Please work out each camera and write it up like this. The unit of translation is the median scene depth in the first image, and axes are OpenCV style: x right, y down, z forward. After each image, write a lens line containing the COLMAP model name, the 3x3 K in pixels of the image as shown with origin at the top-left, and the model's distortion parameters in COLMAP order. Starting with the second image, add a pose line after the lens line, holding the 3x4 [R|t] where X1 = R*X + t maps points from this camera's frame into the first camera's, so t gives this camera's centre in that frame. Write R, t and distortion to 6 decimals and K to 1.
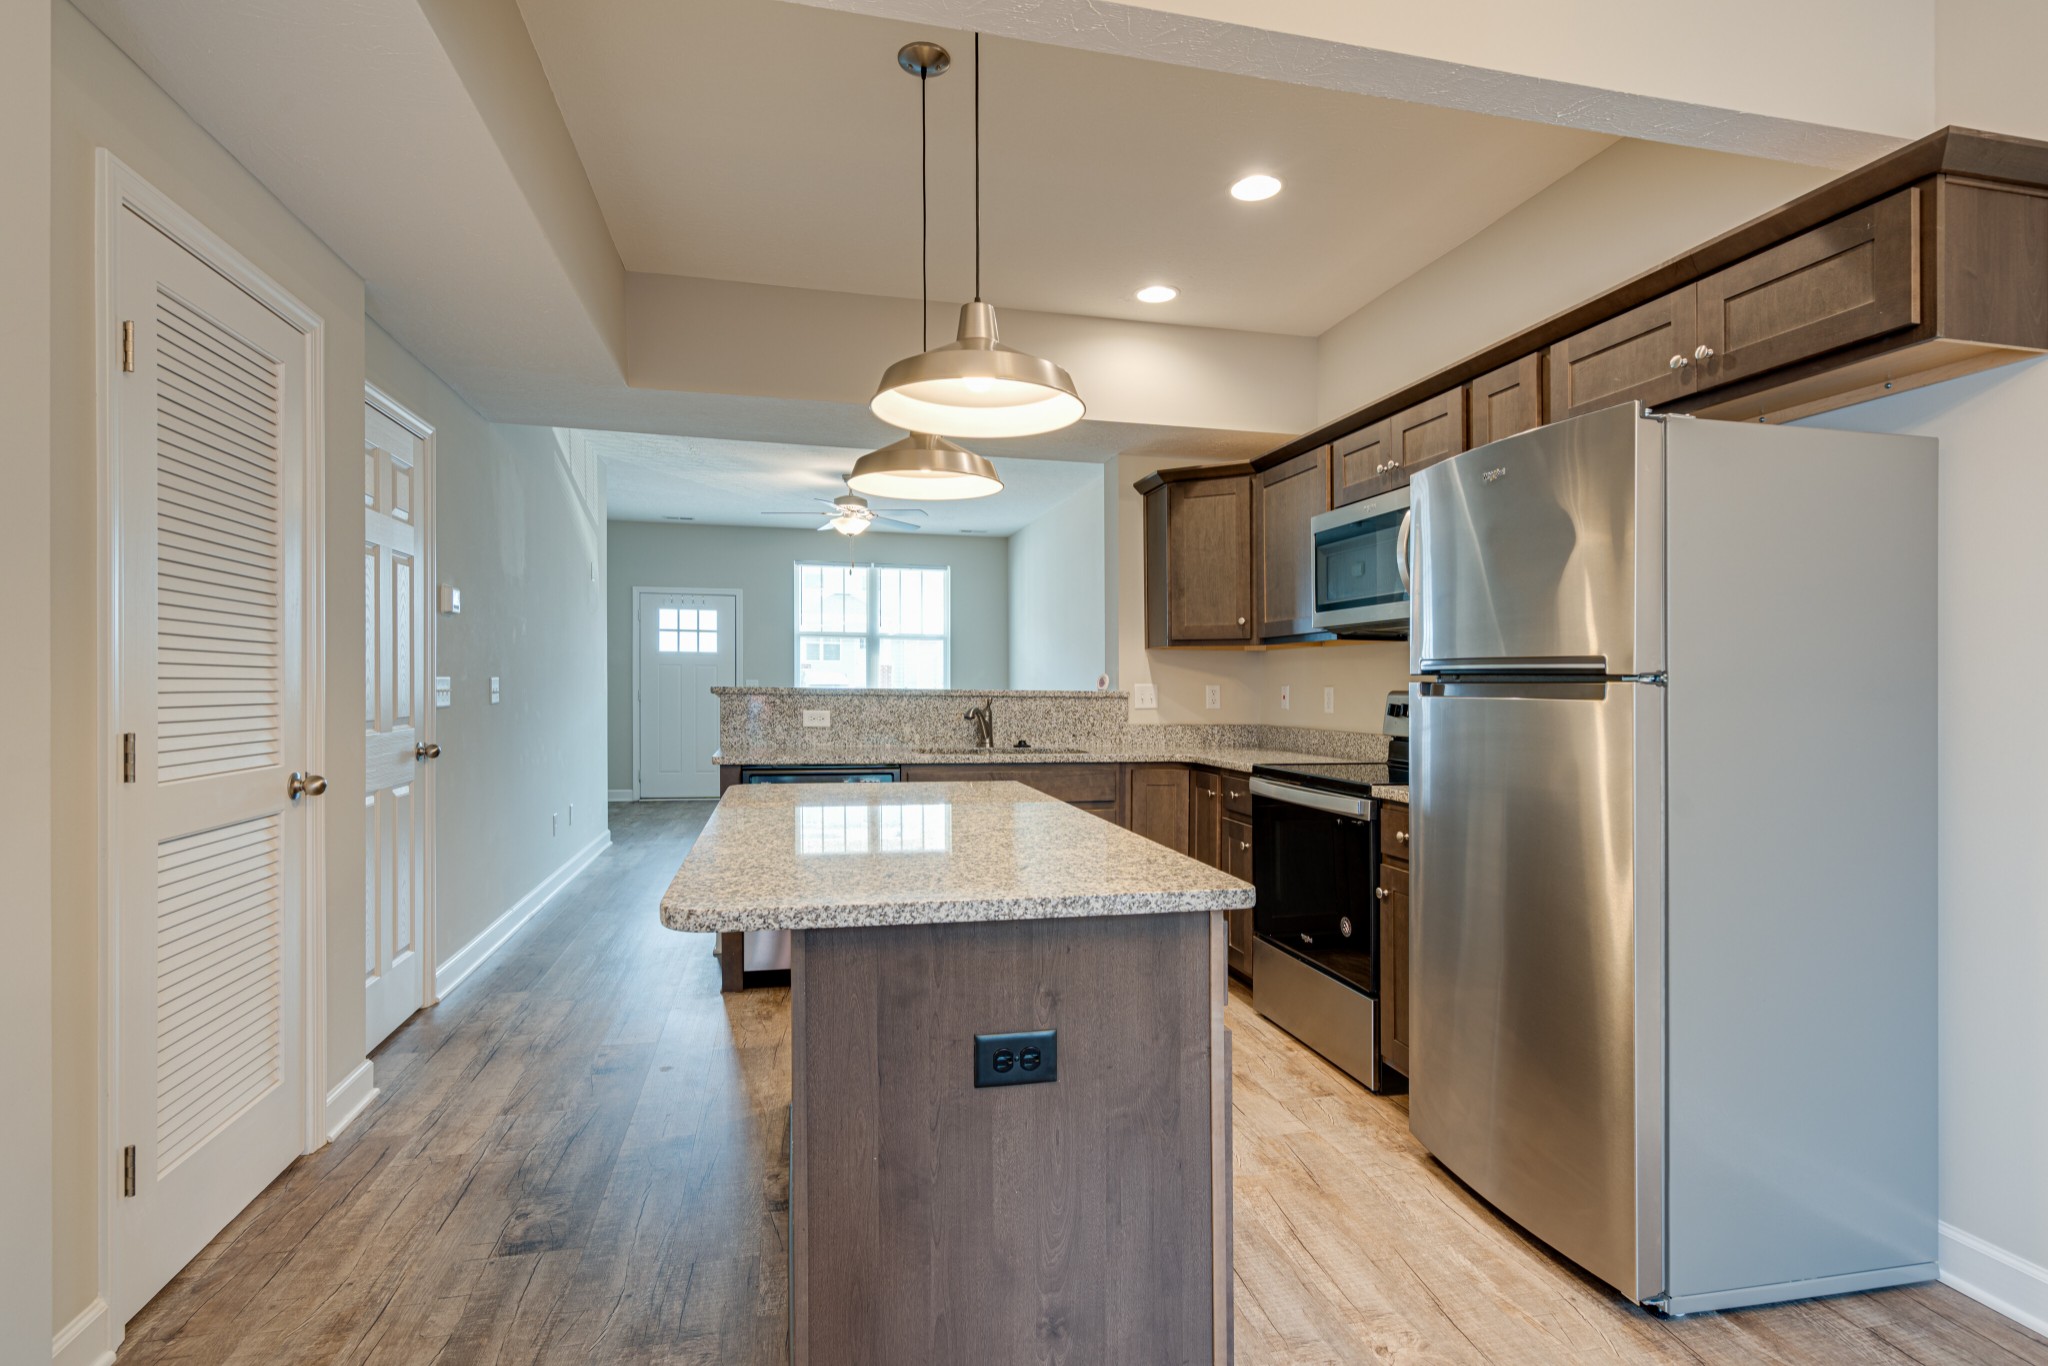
lens RADIAL K [[990.8, 0, 1013.0], [0, 990.8, 674.6], [0, 0, 1]] dist [-0.000318, 0.000942]
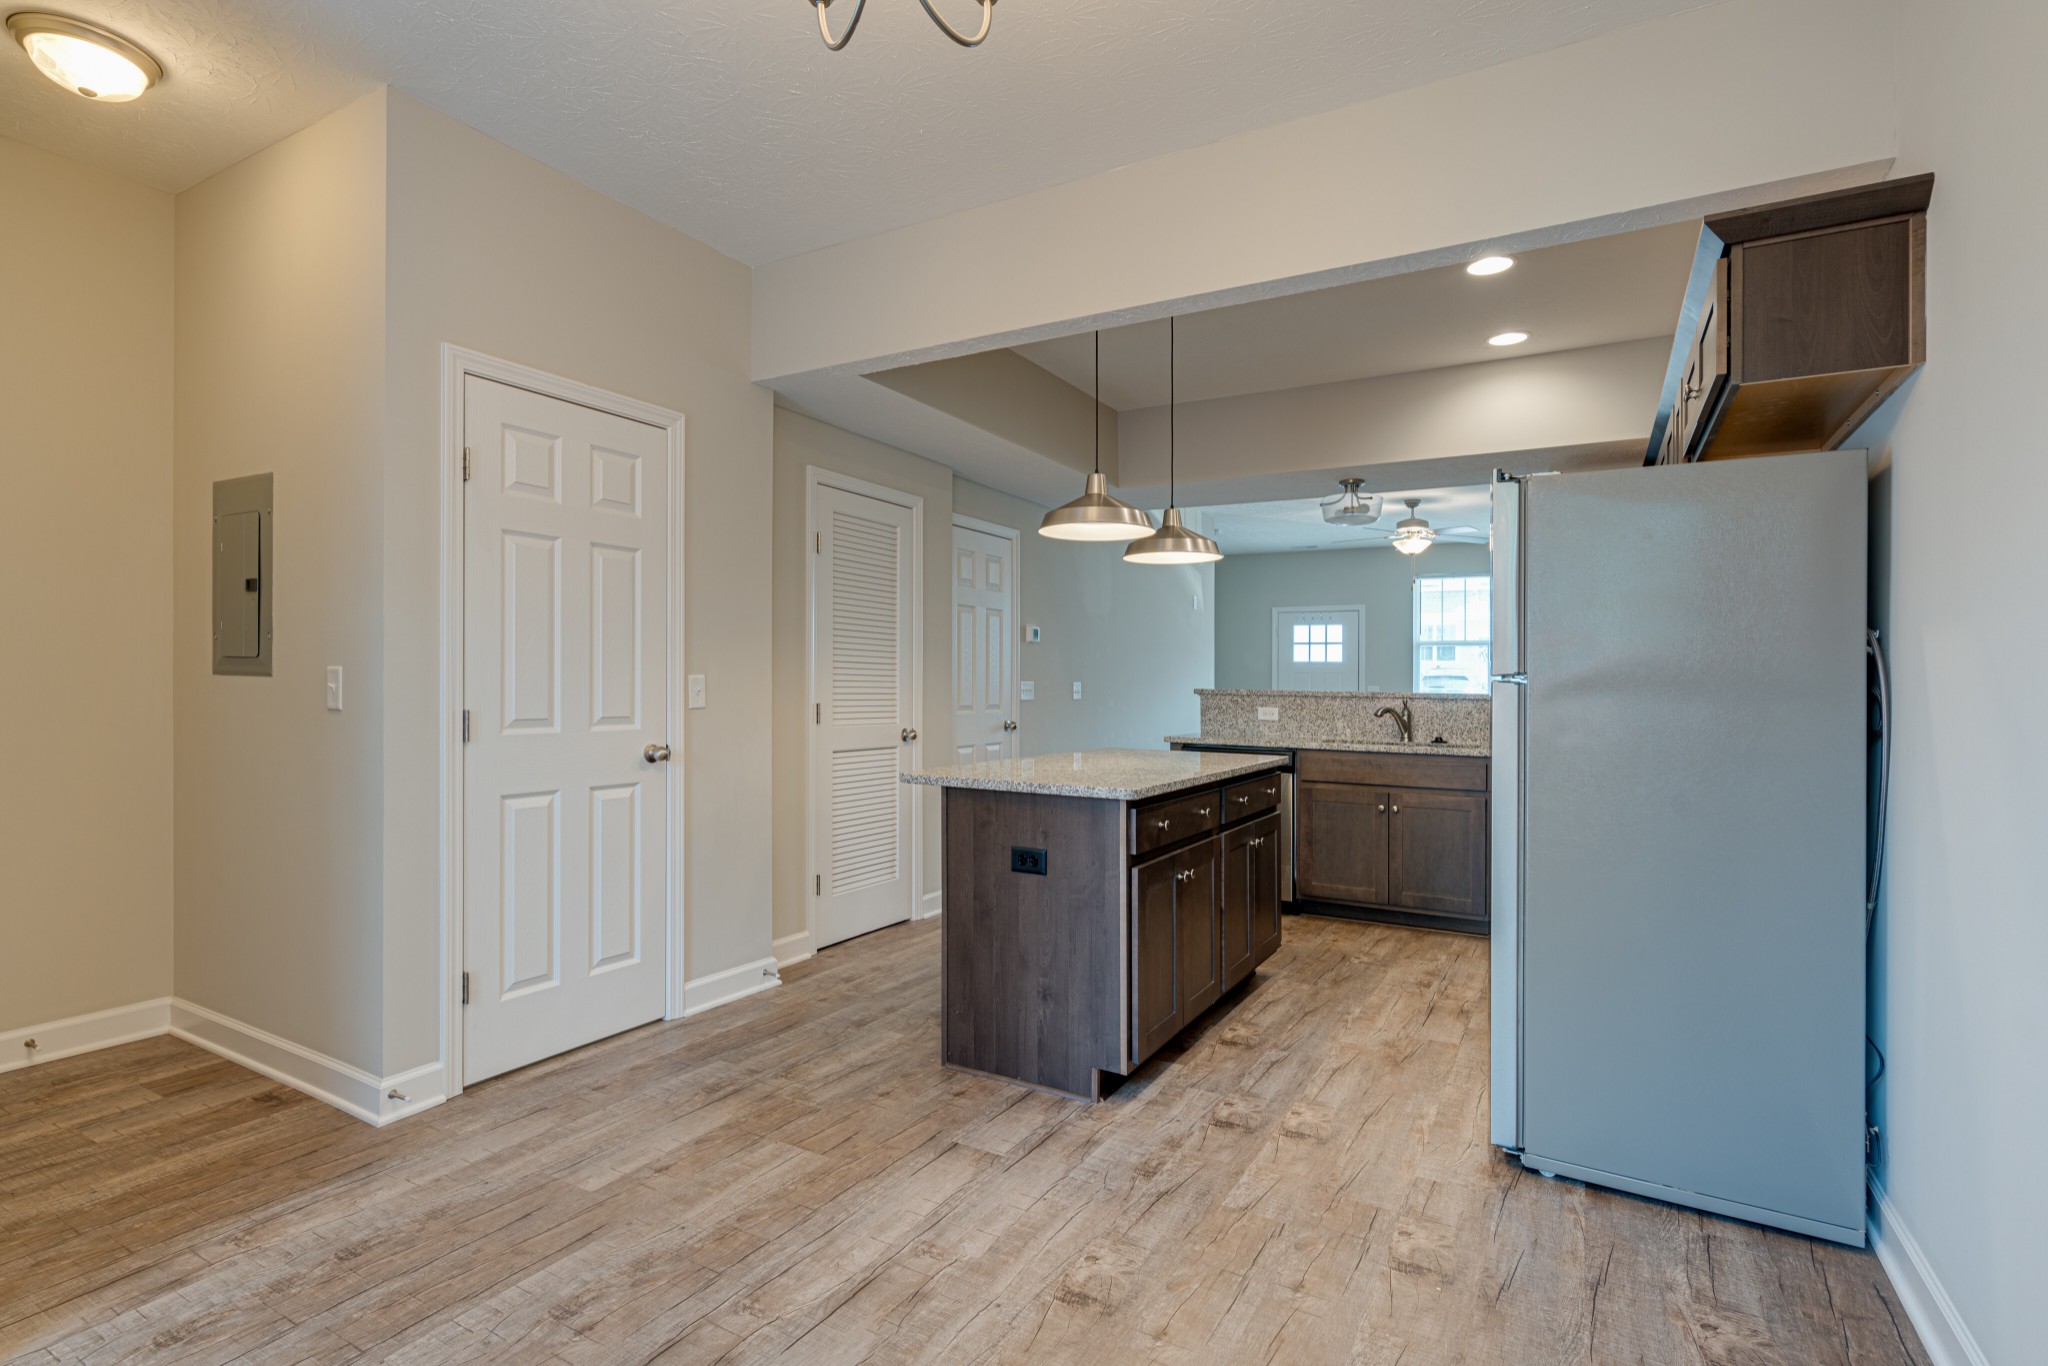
lens RADIAL K [[1001.3, 0, 1024.0], [0, 1001.3, 683.0], [0, 0, 1]] dist [-0.002097, 0.000097]
pose [[0.728674, -0.000596, -0.684860, 0.627898], [0.000400, 1.000000, -0.000445, 0.005979], [0.684860, 0.000050, 0.728674, -0.237503]]
